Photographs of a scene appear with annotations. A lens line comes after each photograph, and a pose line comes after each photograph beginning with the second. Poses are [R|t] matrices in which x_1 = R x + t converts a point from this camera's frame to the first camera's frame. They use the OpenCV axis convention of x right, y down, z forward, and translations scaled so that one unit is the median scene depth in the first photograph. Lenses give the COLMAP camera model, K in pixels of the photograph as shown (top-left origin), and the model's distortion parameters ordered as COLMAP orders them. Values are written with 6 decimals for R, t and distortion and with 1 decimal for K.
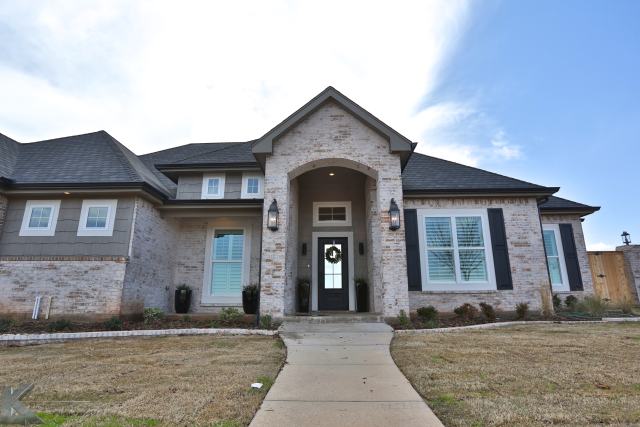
lens RADIAL K [[346.6, 0, 321.6], [0, 346.6, 209.5], [0, 0, 1]] dist [-0.074879, 0.038006]
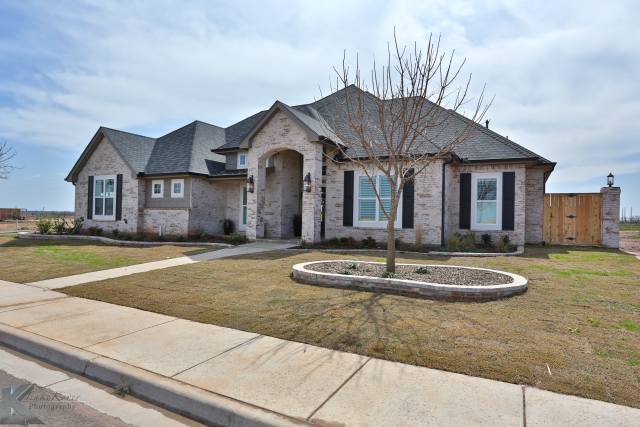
lens RADIAL K [[378.9, 0, 320.0], [0, 378.9, 213.5], [0, 0, 1]] dist [-0.041201, 0.000980]
pose [[0.890034, 0.015677, -0.455625, 1.013717], [0.096954, 0.970038, 0.222769, -0.224655], [0.445466, -0.242447, 0.861847, -0.539060]]
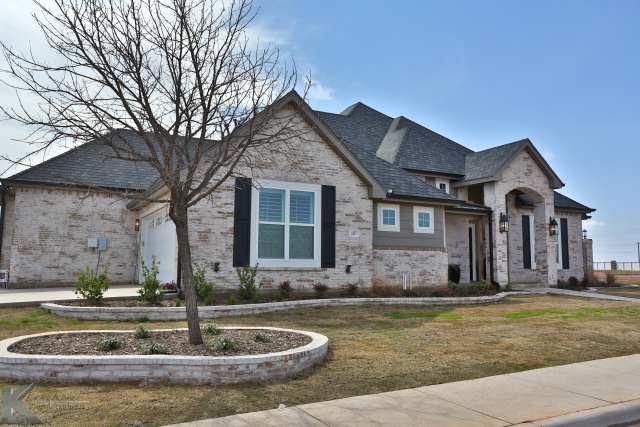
lens RADIAL K [[499.9, 0, 320.0], [0, 499.9, 213.5], [0, 0, 1]] dist [-0.007721, -0.000135]
pose [[0.872647, 0.059675, 0.484691, -1.862791], [-0.135010, 0.983303, 0.122011, -0.180174], [-0.469318, -0.171911, 0.866134, -0.548675]]
